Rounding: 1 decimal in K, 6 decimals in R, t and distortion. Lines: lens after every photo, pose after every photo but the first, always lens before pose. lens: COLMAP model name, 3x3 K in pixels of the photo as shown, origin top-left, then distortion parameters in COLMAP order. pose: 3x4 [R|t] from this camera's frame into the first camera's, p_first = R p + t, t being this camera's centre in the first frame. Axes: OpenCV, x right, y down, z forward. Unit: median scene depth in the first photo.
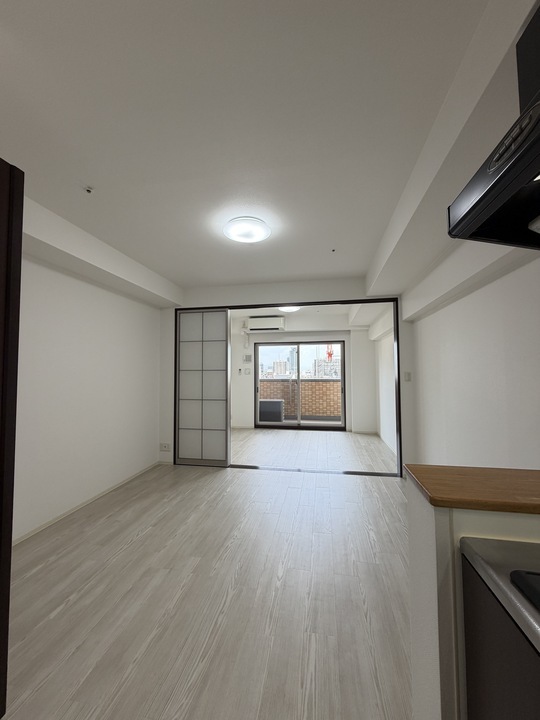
lens RADIAL K [[287.5, 0, 270.1], [0, 287.5, 361.2], [0, 0, 1]] dist [-0.002062, 0.001338]
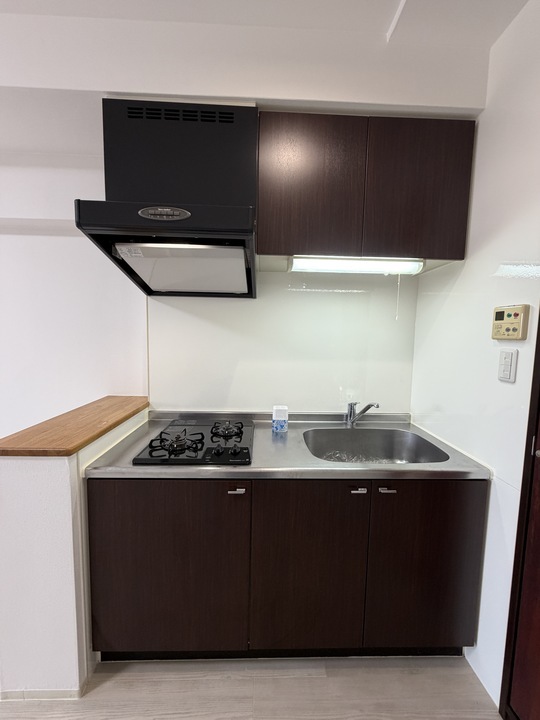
lens RADIAL K [[287.5, 0, 266.3], [0, 287.5, 361.0], [0, 0, 1]] dist [-0.002062, 0.001338]
pose [[-0.206633, -0.074979, 0.975541, -0.374714], [-0.047258, 0.996660, 0.066593, 0.008259], [-0.977277, -0.032342, -0.209486, 0.264888]]
